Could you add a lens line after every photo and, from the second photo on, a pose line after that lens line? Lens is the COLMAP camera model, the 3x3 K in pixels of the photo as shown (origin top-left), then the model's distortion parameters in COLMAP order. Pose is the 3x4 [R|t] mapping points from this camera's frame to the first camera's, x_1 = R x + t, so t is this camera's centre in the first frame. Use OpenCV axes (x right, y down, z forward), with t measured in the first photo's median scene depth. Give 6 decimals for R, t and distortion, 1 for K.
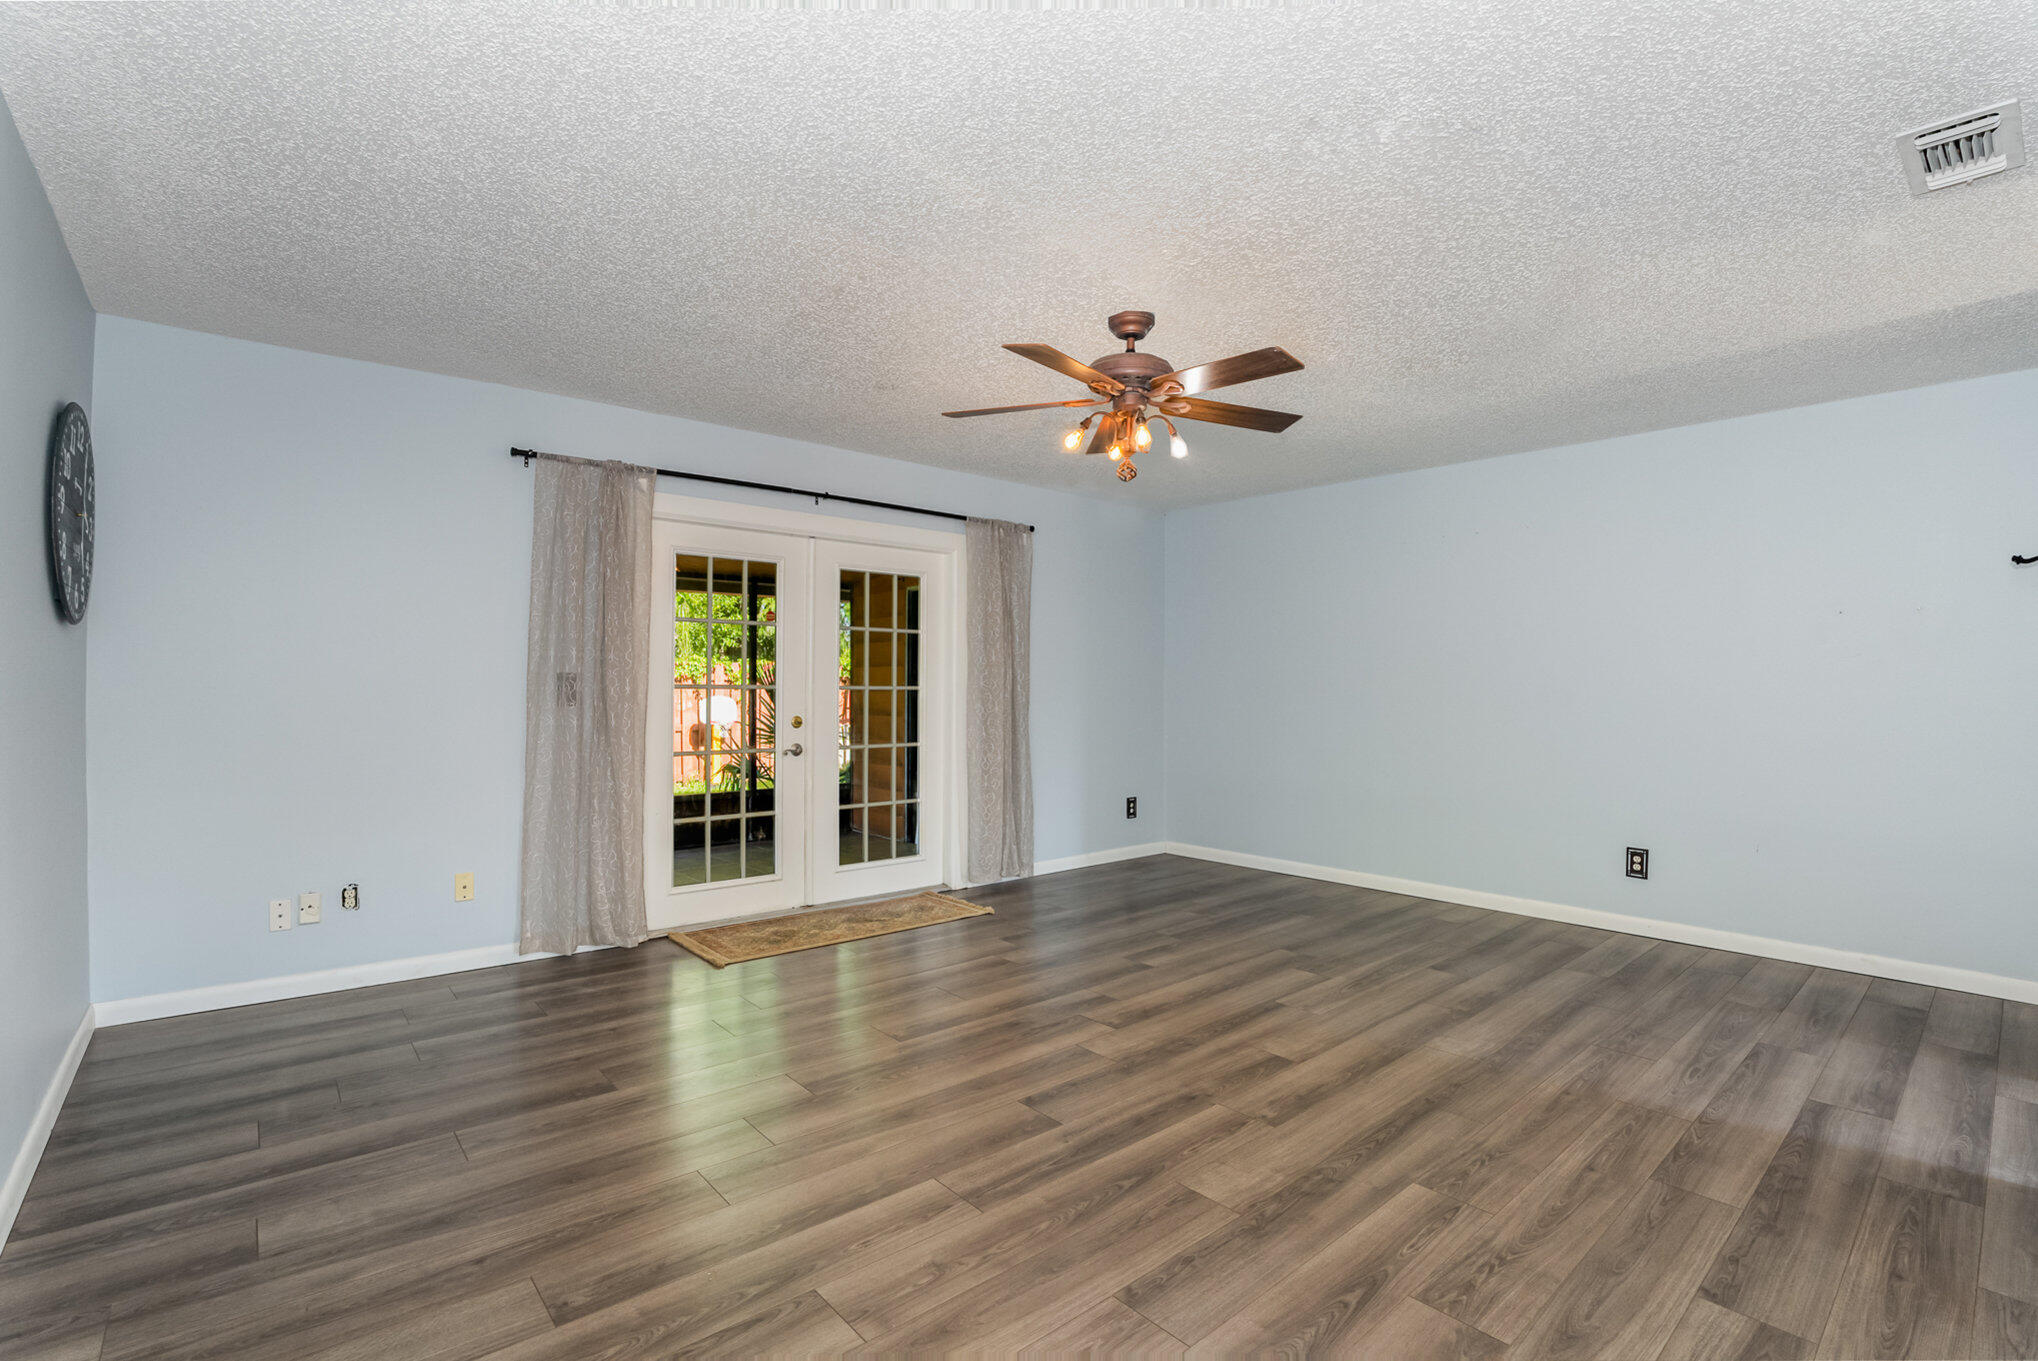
lens RADIAL K [[898.3, 0, 1019.0], [0, 898.3, 680.5], [0, 0, 1]] dist [-0.029781, 0.000350]
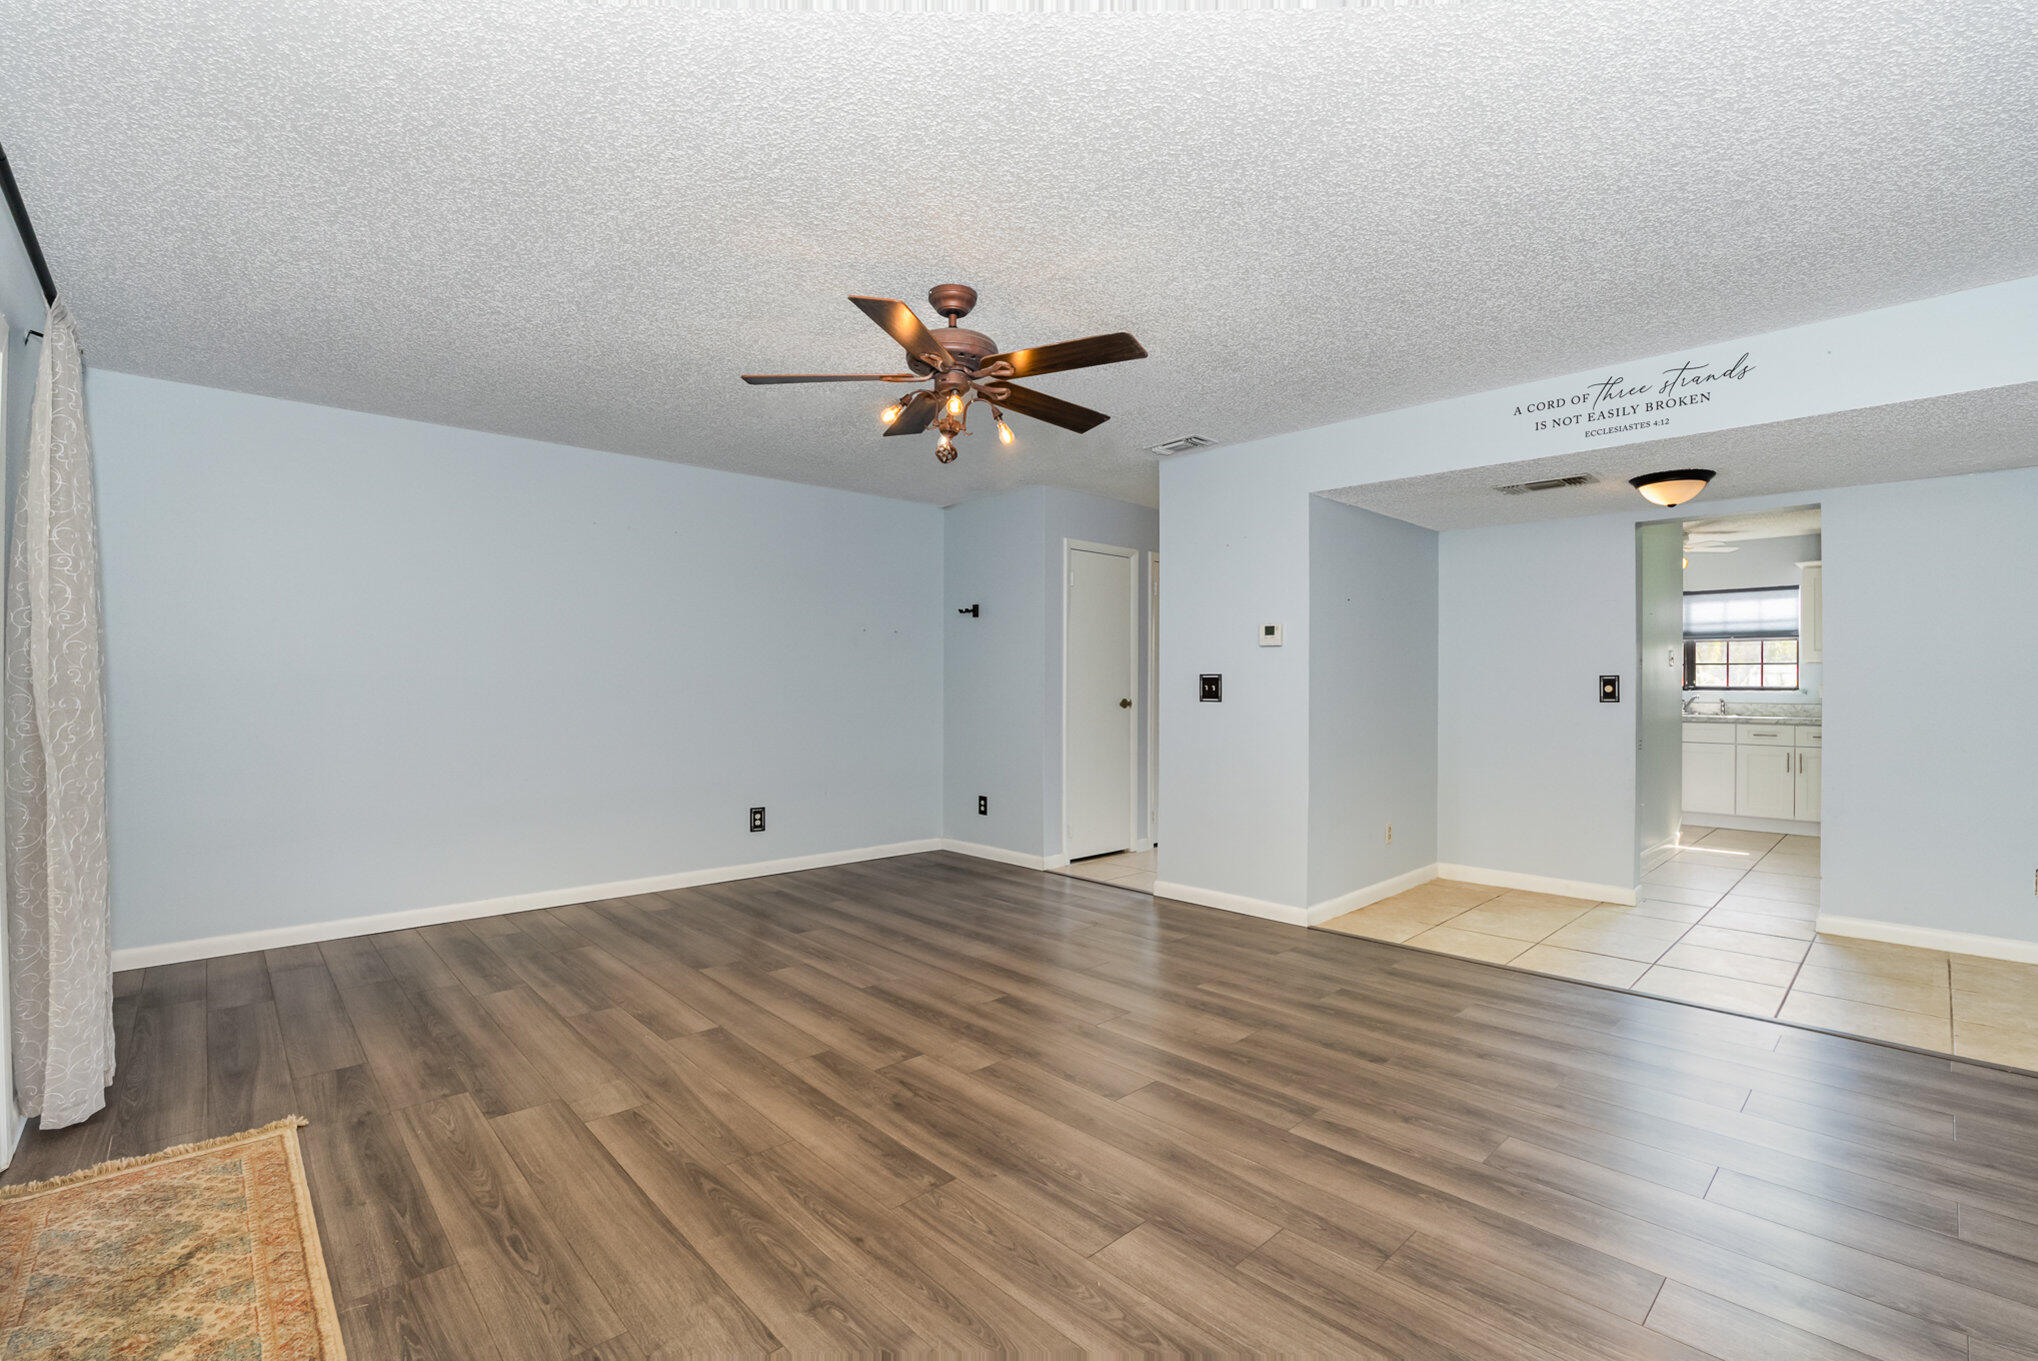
lens RADIAL K [[898.3, 0, 1019.0], [0, 898.3, 680.5], [0, 0, 1]] dist [-0.029781, 0.000350]
pose [[-0.031266, 0.001076, 0.999511, -0.807069], [-0.015545, 0.999878, -0.001563, 0.008821], [-0.999390, -0.015586, -0.031246, 0.940217]]
